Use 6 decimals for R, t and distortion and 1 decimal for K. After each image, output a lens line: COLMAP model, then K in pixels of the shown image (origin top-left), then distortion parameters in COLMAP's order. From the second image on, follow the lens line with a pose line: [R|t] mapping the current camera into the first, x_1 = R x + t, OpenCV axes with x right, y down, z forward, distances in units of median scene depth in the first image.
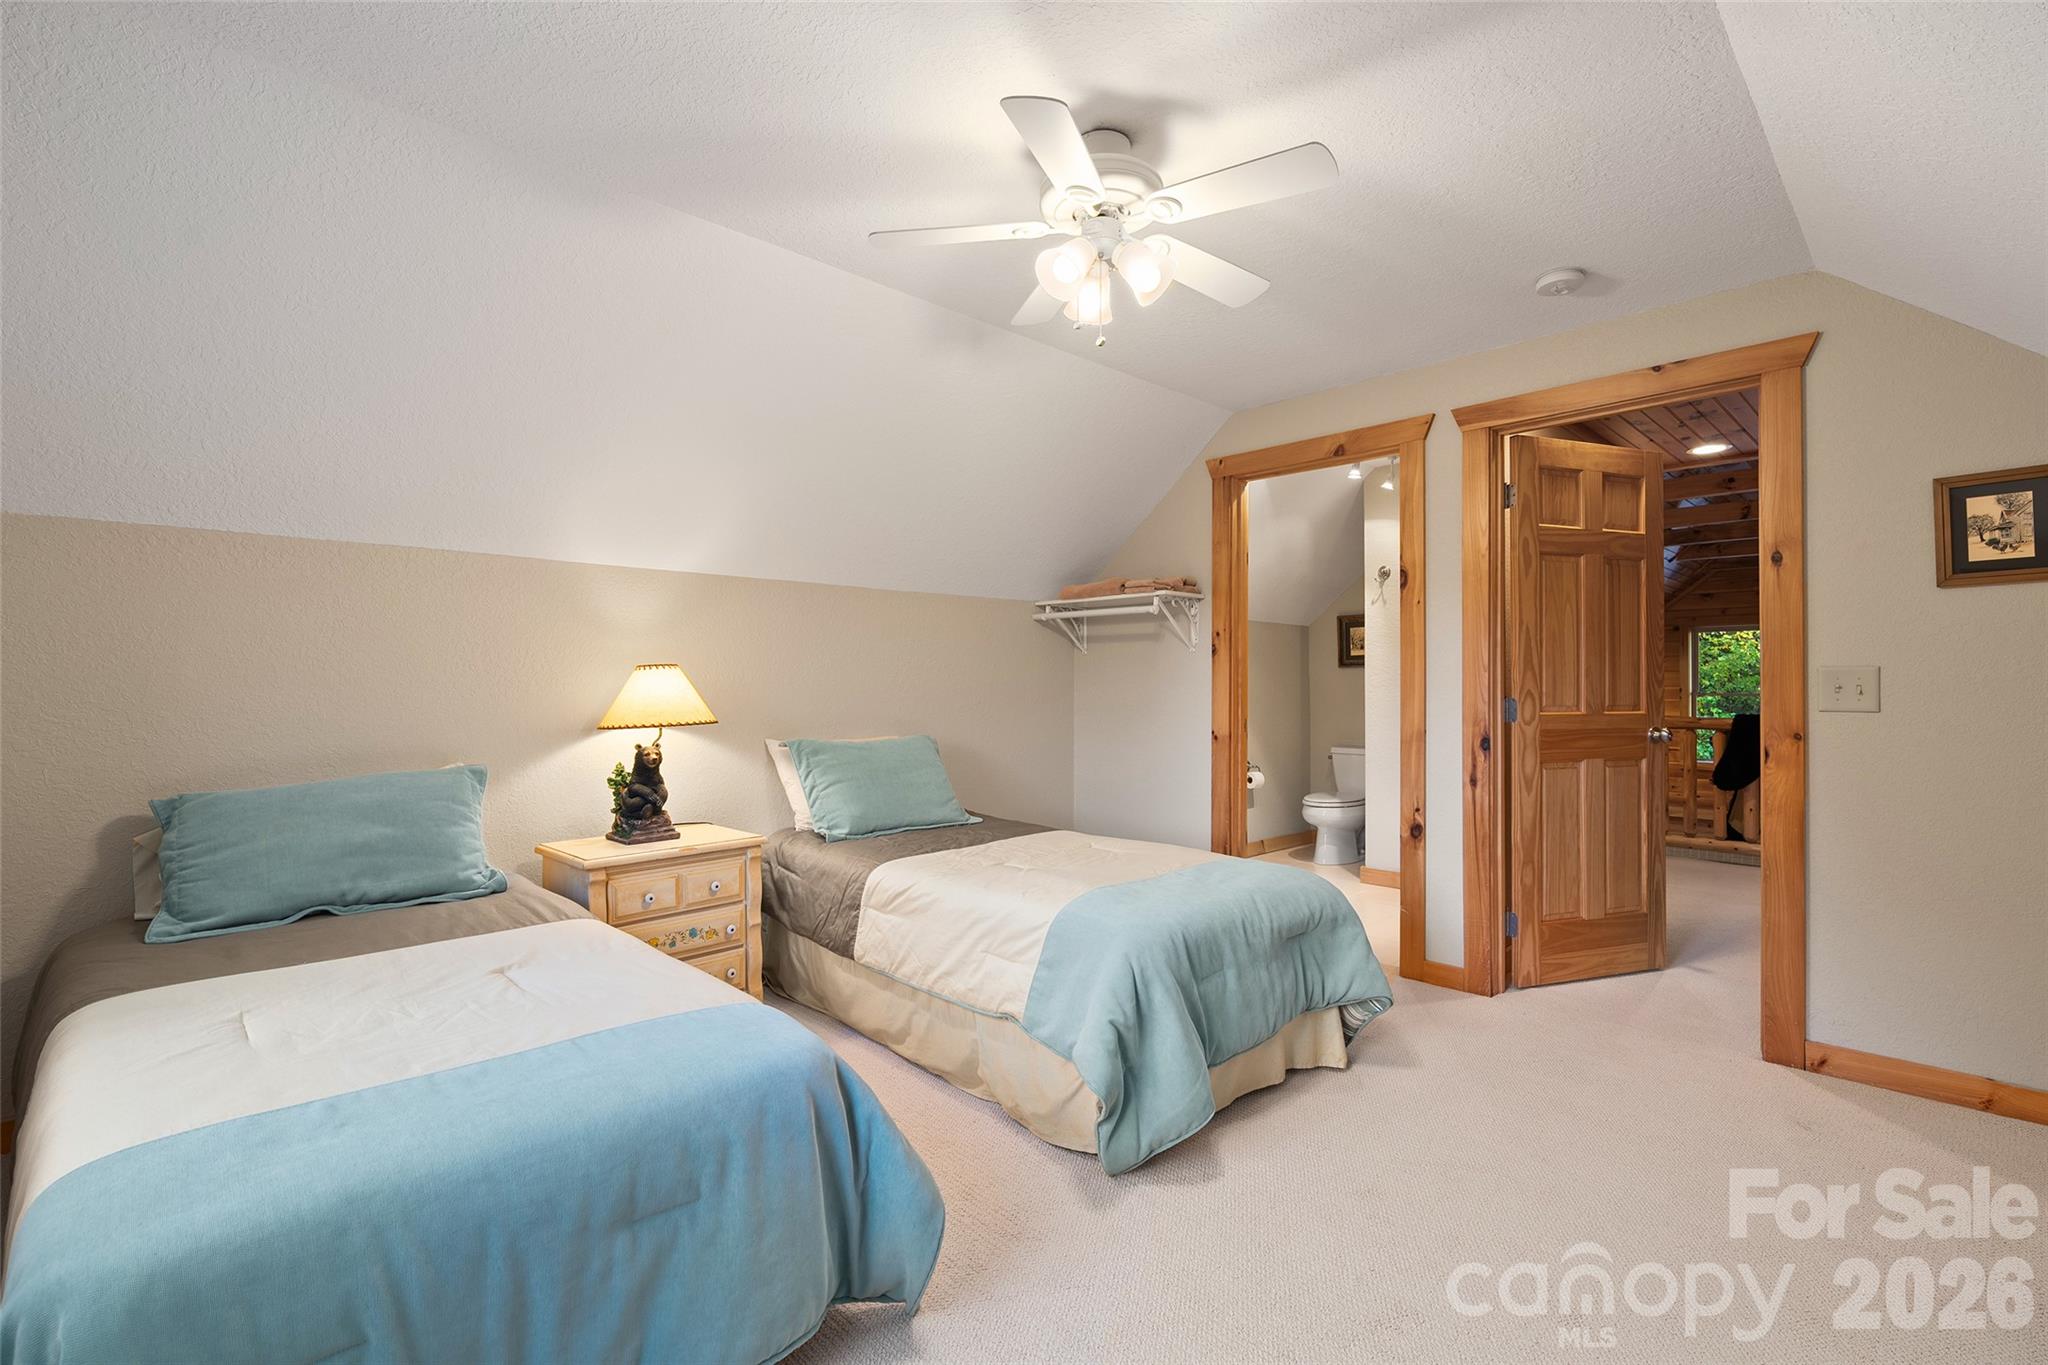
lens RADIAL K [[926.1, 0, 1024.1], [0, 926.1, 681.5], [0, 0, 1]] dist [-0.006349, 0.002472]
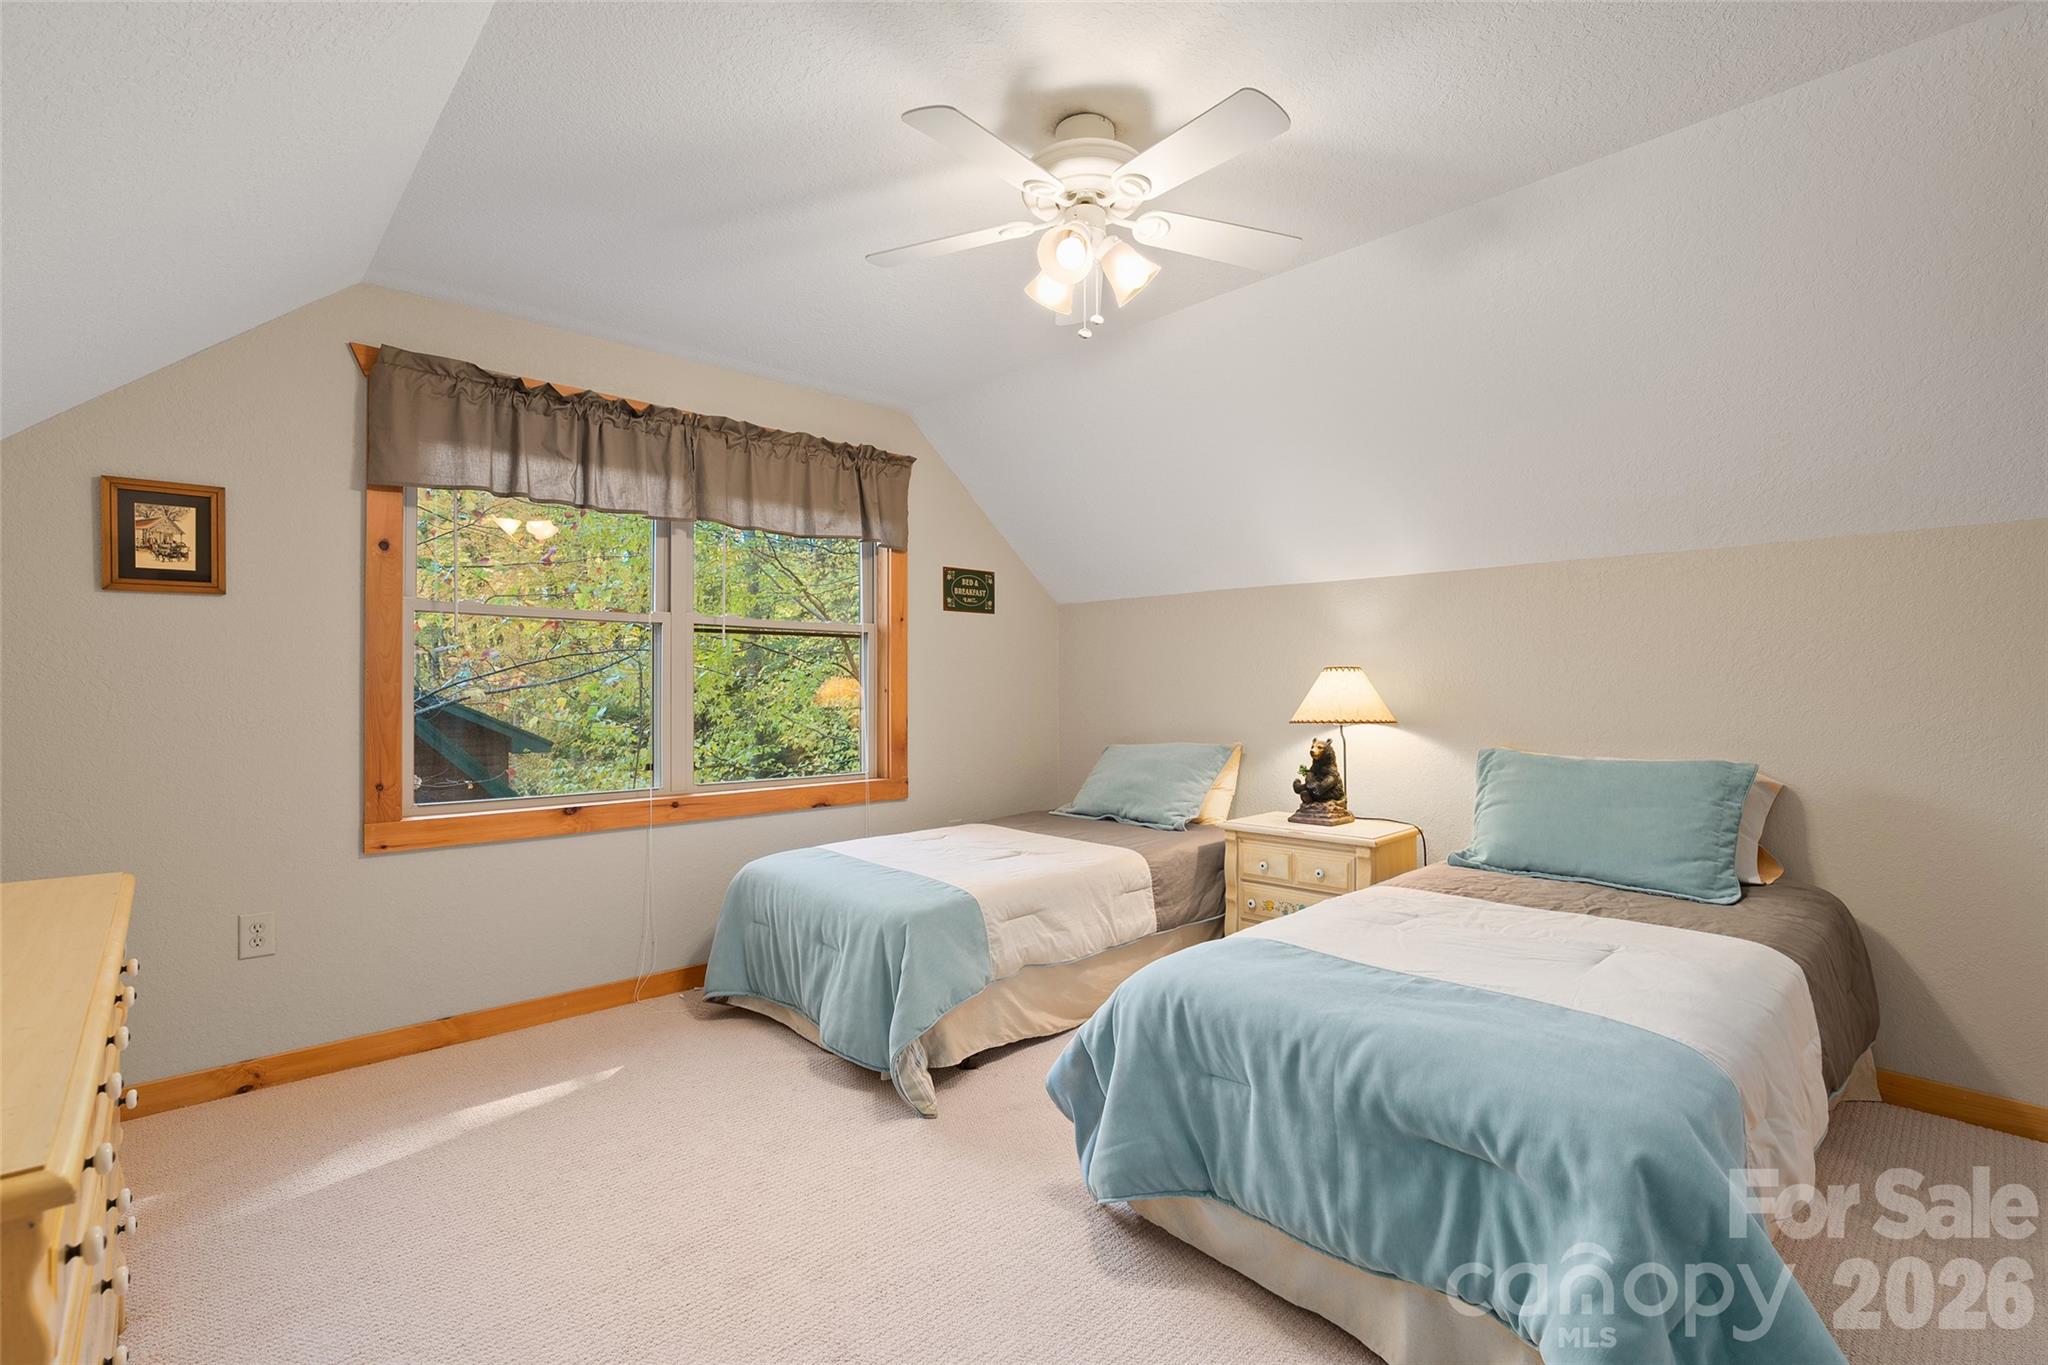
lens RADIAL K [[926.1, 0, 1022.1], [0, 926.1, 695.0], [0, 0, 1]] dist [-0.006349, 0.002472]
pose [[-0.015686, 0.011293, -0.999813, 0.737791], [0.003492, 0.999931, 0.011239, 0.000503], [0.999871, -0.003315, -0.015724, 0.662407]]
